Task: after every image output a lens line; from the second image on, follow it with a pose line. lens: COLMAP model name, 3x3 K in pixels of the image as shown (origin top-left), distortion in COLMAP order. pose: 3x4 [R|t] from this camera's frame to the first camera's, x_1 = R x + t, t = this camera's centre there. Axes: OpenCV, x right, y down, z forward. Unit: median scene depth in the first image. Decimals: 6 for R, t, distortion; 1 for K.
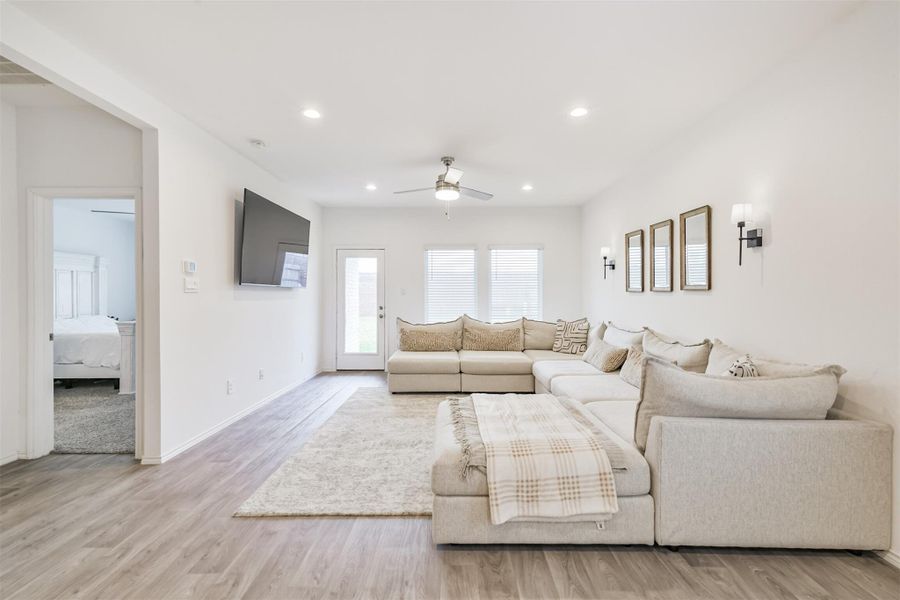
lens RADIAL K [[383.6, 0, 458.2], [0, 383.6, 294.8], [0, 0, 1]] dist [0.007850, -0.002723]
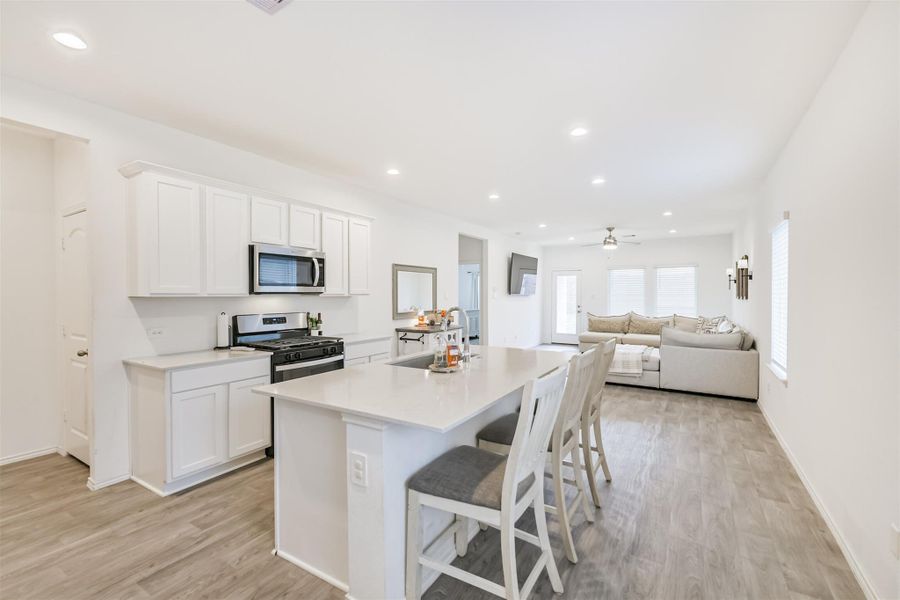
lens RADIAL K [[383.6, 0, 443.1], [0, 383.6, 298.6], [0, 0, 1]] dist [0.007850, -0.002723]
pose [[0.834539, 0.008584, -0.550882, 0.400805], [-0.001600, 0.999912, 0.013159, -0.036046], [0.550947, -0.010100, 0.834479, -1.260040]]
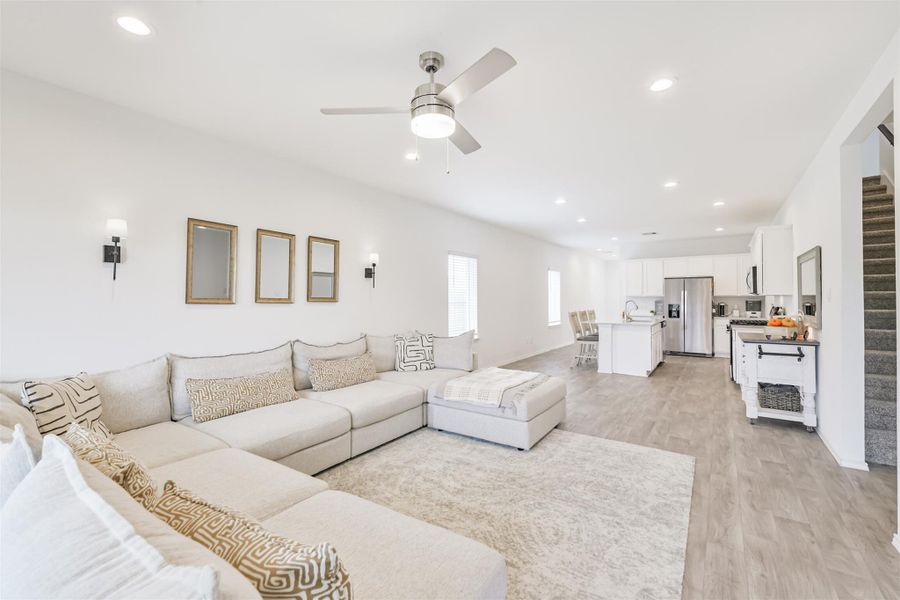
lens RADIAL K [[383.6, 0, 443.9], [0, 383.6, 299.6], [0, 0, 1]] dist [0.007850, -0.002723]
pose [[-0.807886, 0.004391, 0.589322, -0.434377], [0.006190, 0.999980, 0.001035, -0.018174], [-0.589306, 0.004484, -0.807898, 1.735940]]
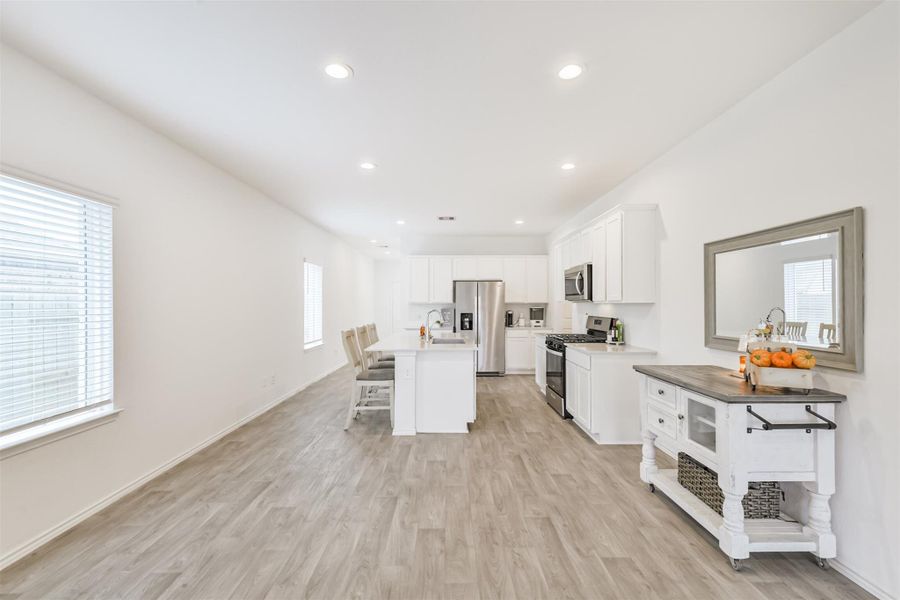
lens RADIAL K [[383.6, 0, 459.9], [0, 383.6, 306.4], [0, 0, 1]] dist [0.007850, -0.002723]
pose [[-0.999749, 0.003057, -0.022187, -0.077905], [0.002874, 0.999962, 0.008239, -0.027887], [0.022212, 0.008173, -0.999720, 0.802543]]
